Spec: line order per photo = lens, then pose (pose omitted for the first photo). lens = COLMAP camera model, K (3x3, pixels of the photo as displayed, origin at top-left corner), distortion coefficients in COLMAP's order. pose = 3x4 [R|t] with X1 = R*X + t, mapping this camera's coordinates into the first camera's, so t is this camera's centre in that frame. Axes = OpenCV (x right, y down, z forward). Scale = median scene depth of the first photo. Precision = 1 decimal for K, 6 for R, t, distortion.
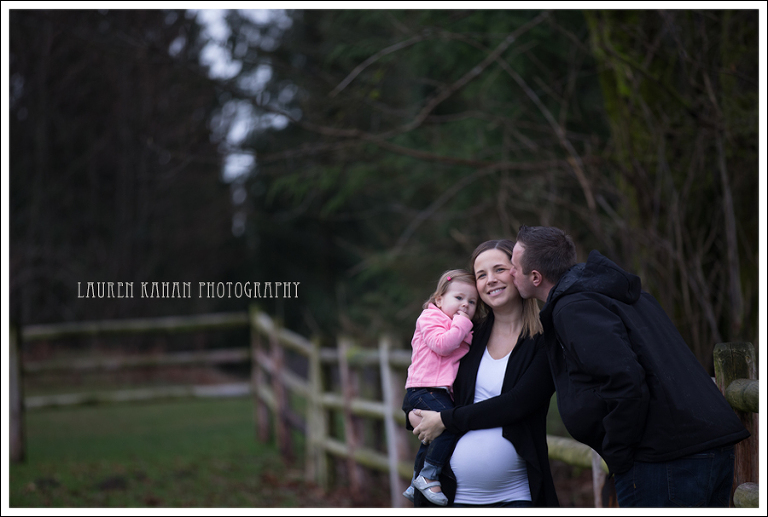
lens RADIAL K [[4448.9, 0, 383.1], [0, 4448.9, 256.6], [0, 0, 1]] dist [-1.569360, 0.000000]
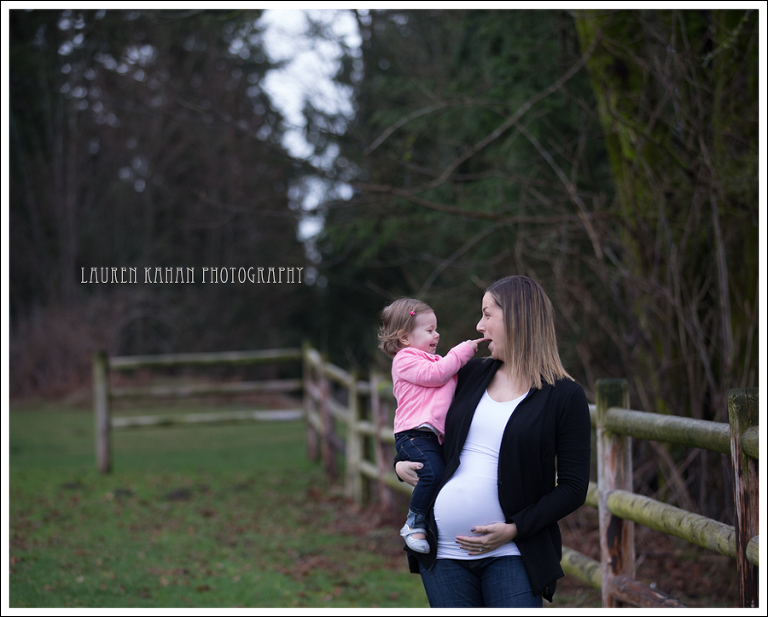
lens RADIAL K [[2793.9, 0, 384.8], [0, 2793.9, 314.6], [0, 0, 1]] dist [-1.359994, 0.000000]
pose [[0.999547, 0.012580, -0.027325, 0.012264], [-0.012551, 0.999920, 0.001243, 0.002886], [0.027338, -0.000899, 0.999626, 0.297652]]
